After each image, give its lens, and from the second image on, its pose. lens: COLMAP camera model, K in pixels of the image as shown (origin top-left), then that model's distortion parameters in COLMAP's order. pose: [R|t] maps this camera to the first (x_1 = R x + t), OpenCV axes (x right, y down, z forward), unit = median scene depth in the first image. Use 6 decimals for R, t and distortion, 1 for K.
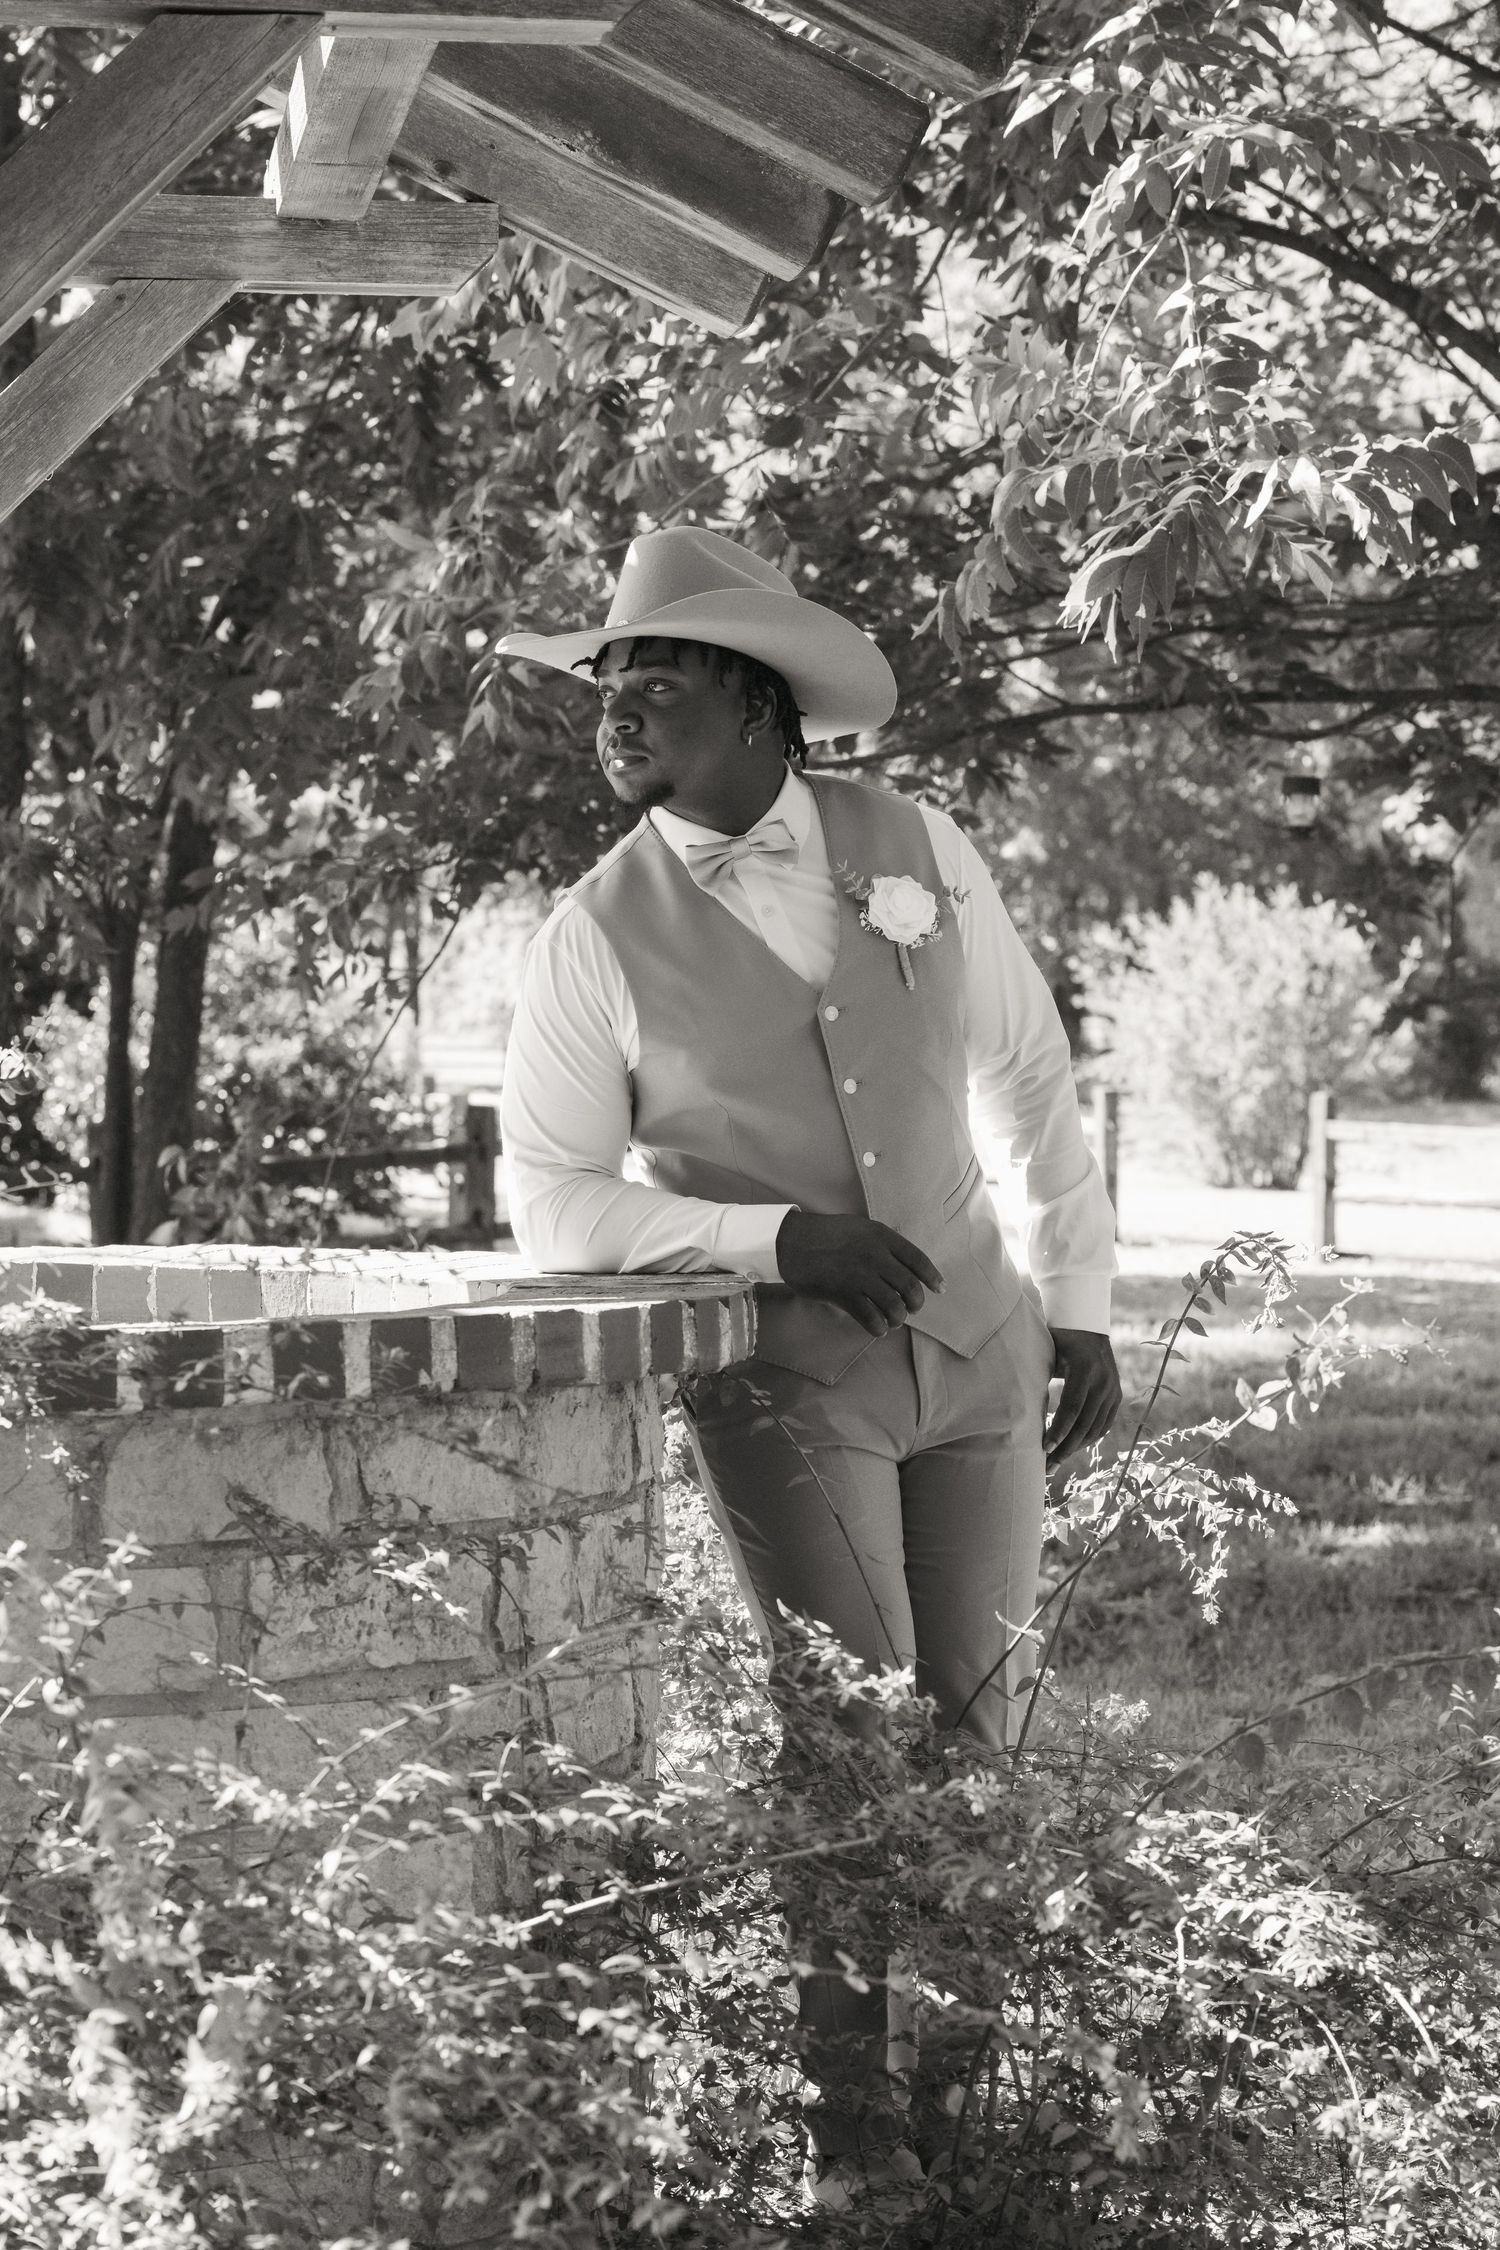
lens RADIAL K [[4955.7, 0, 744.6], [0, 4955.7, 1107.7], [0, 0, 1]] dist [0.078313, 0.000000]
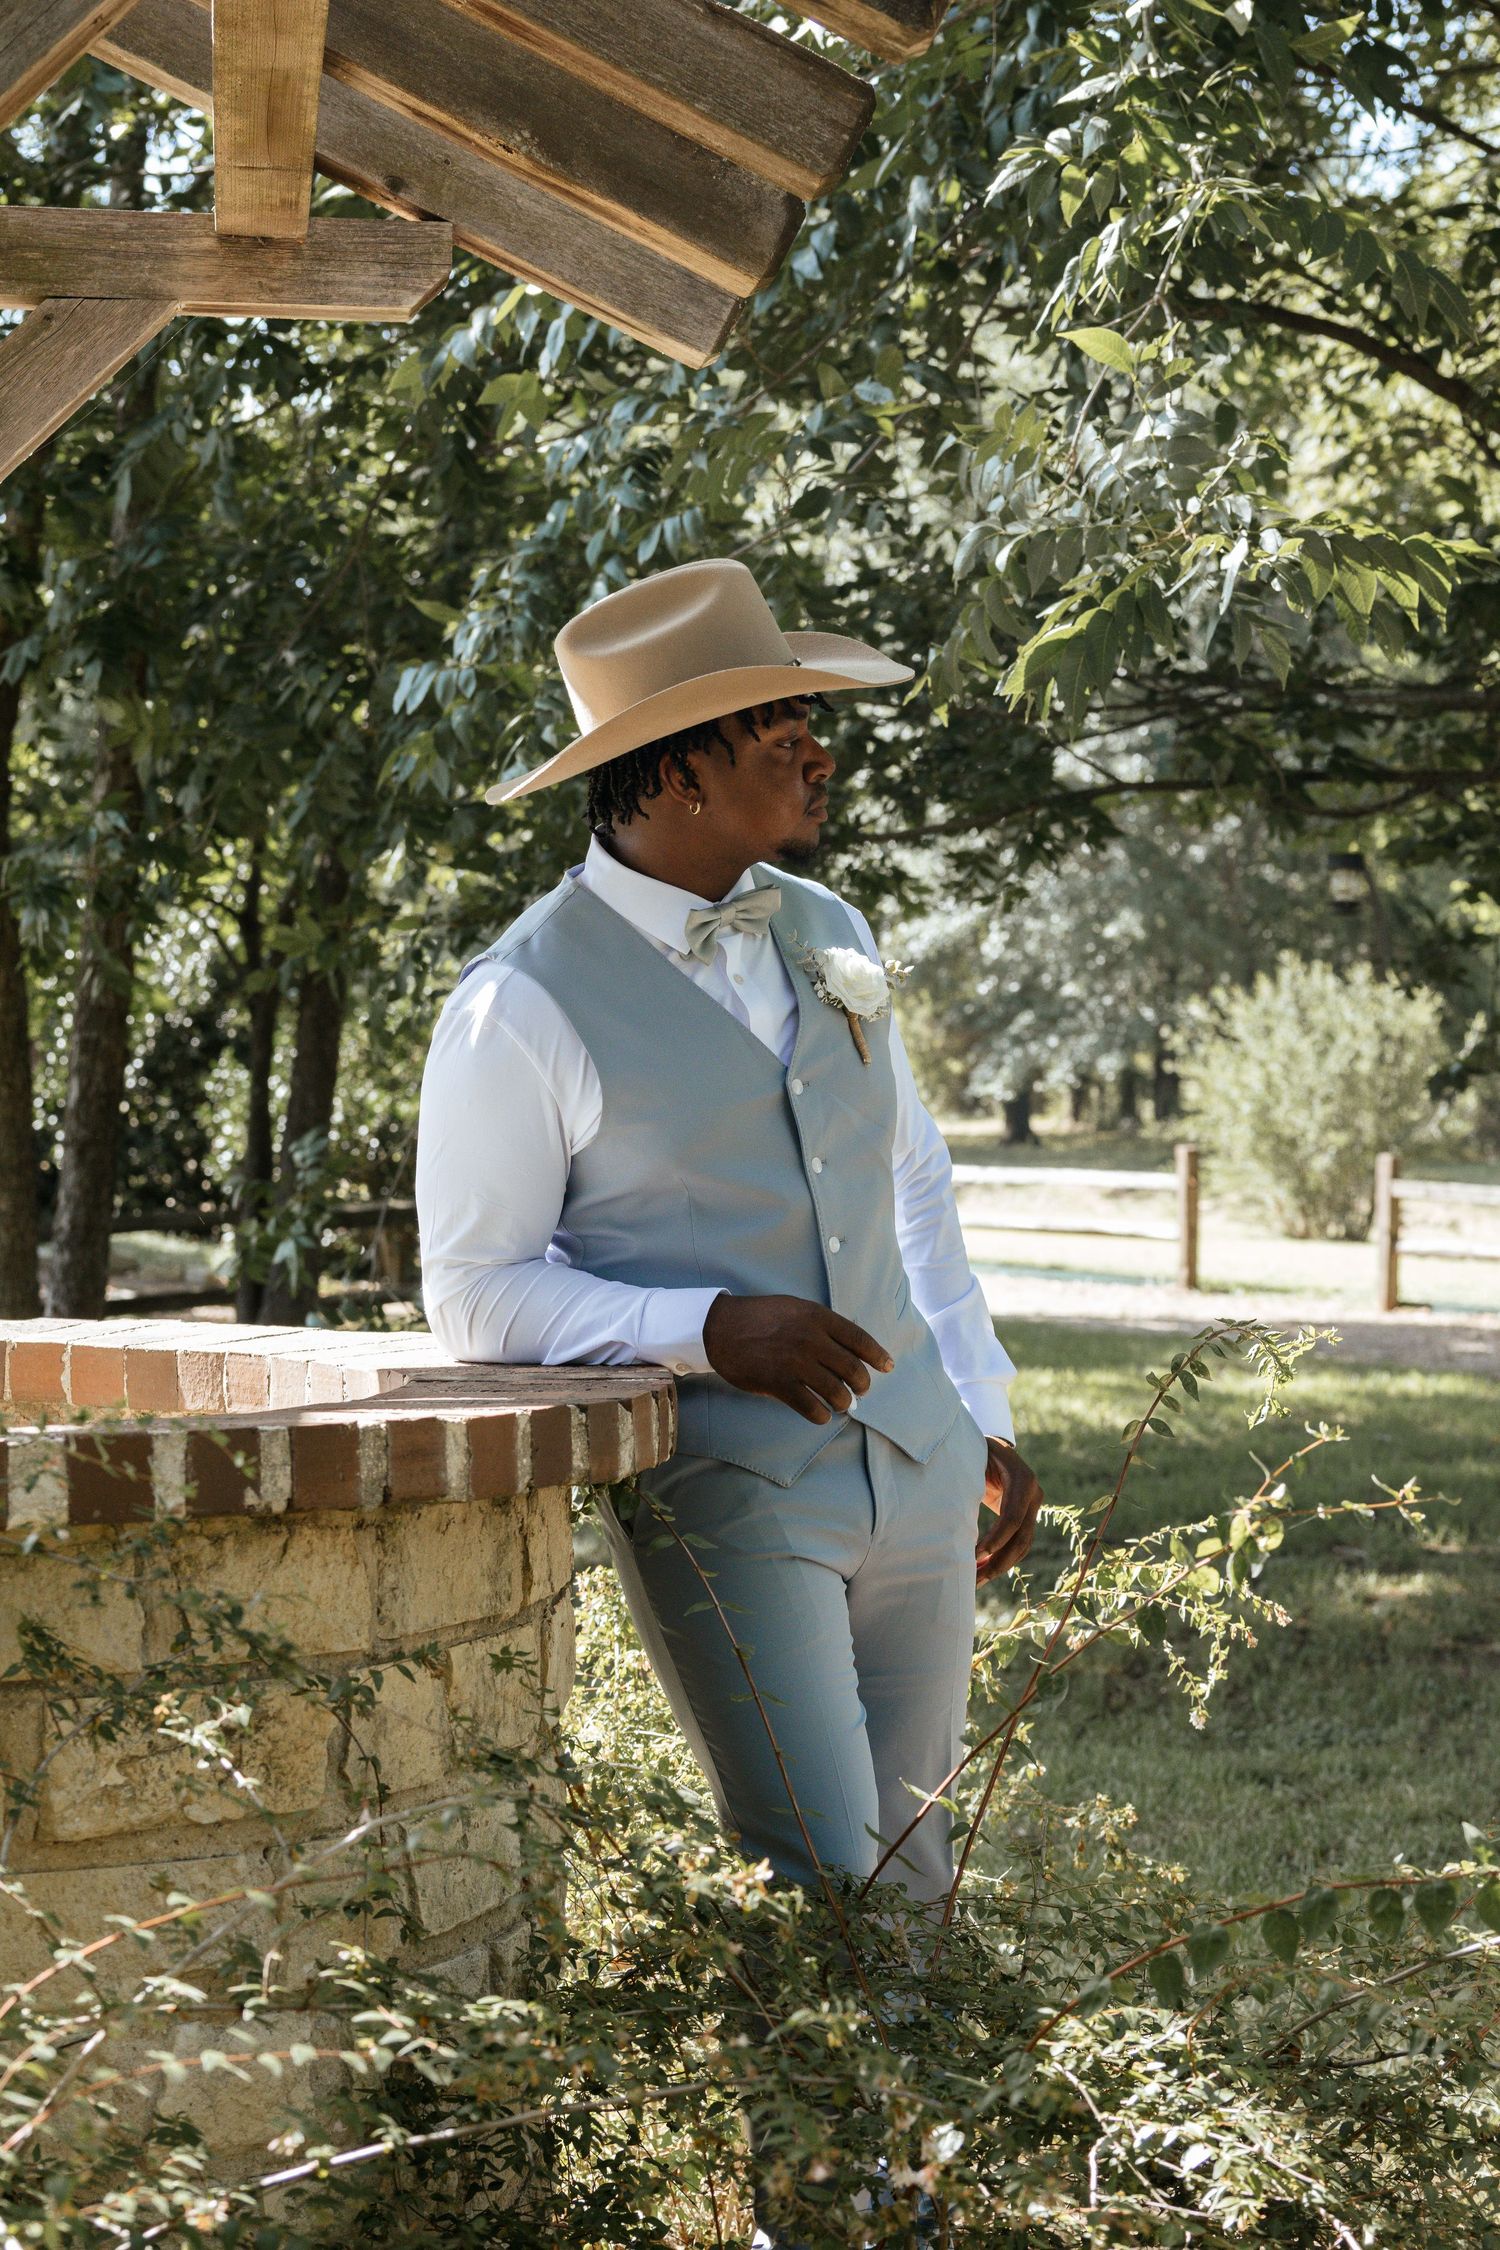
lens RADIAL K [[4477.5, 0, 755.9], [0, 4477.5, 1140.8], [0, 0, 1]] dist [0.019531, 0.000000]
pose [[0.999589, 0.011548, -0.026241, 0.033413], [-0.011651, 0.999925, -0.003765, -0.005001], [0.026195, 0.004069, 0.999649, 0.155374]]
